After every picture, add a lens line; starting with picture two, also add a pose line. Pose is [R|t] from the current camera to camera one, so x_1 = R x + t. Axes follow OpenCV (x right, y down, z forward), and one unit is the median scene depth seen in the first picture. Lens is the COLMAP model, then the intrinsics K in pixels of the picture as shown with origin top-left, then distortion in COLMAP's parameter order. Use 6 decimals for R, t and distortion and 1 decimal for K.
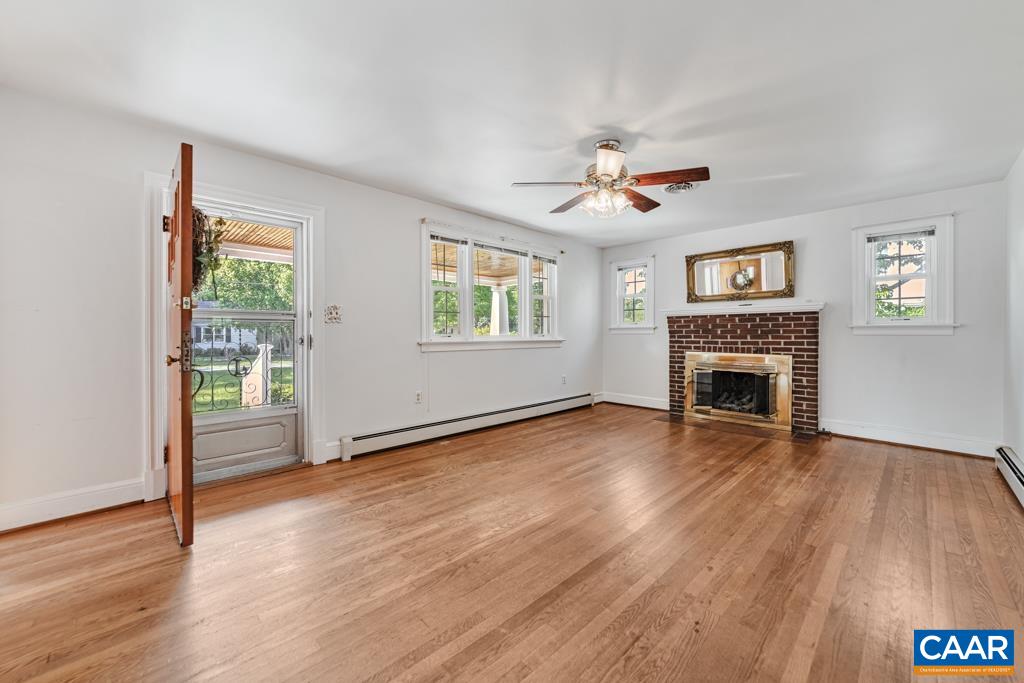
lens RADIAL K [[399.2, 0, 514.6], [0, 399.2, 332.9], [0, 0, 1]] dist [-0.003413, 0.000023]
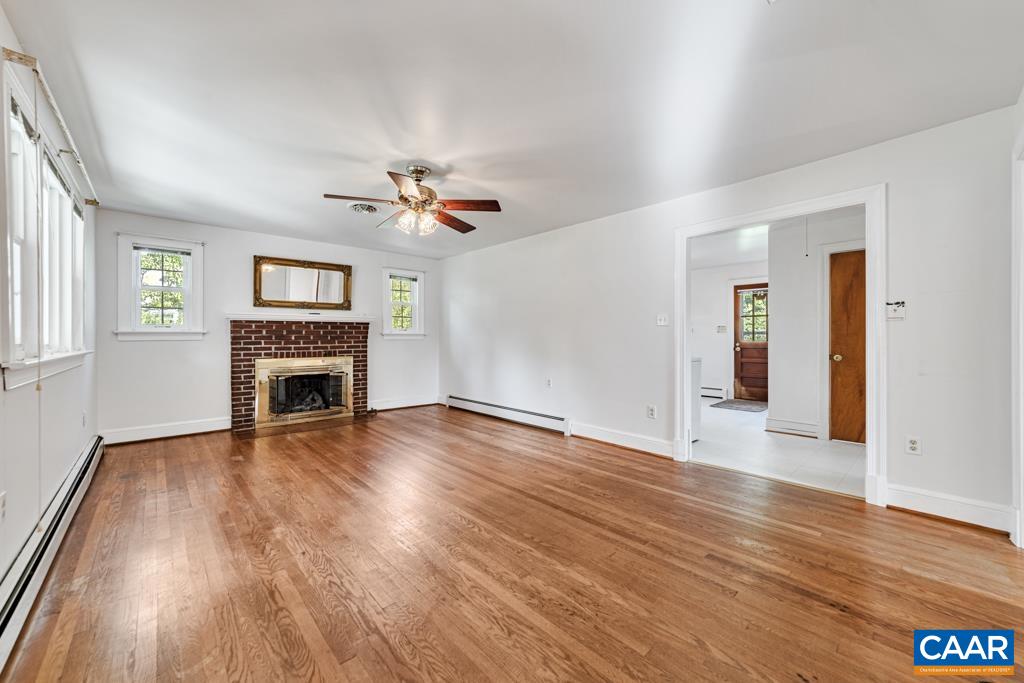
lens RADIAL K [[394.2, 0, 512.4], [0, 394.2, 340.5], [0, 0, 1]] dist [-0.021156, 0.008139]
pose [[0.039307, -0.007766, 0.999197, -0.514807], [0.001784, 0.999969, 0.007702, -0.002508], [-0.999226, 0.001480, 0.039319, 0.424666]]
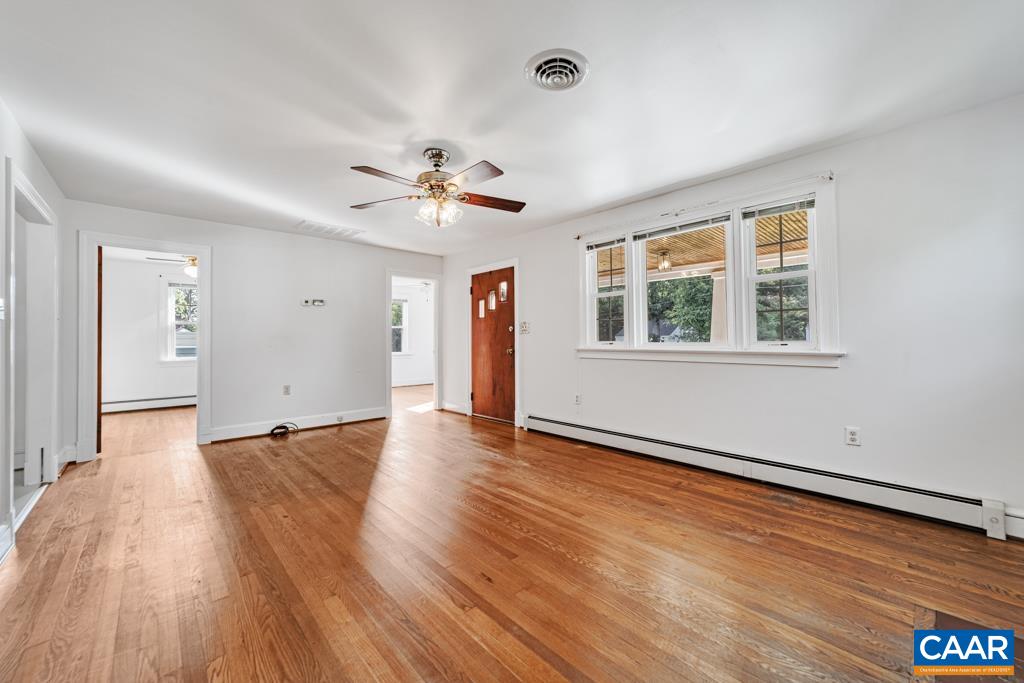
lens RADIAL K [[399.2, 0, 514.6], [0, 399.2, 332.9], [0, 0, 1]] dist [-0.003413, 0.000023]
pose [[-0.036215, -0.019491, -0.999154, 0.745805], [0.004775, 0.999795, -0.019677, 0.000447], [0.999333, -0.005483, -0.036114, 0.748575]]
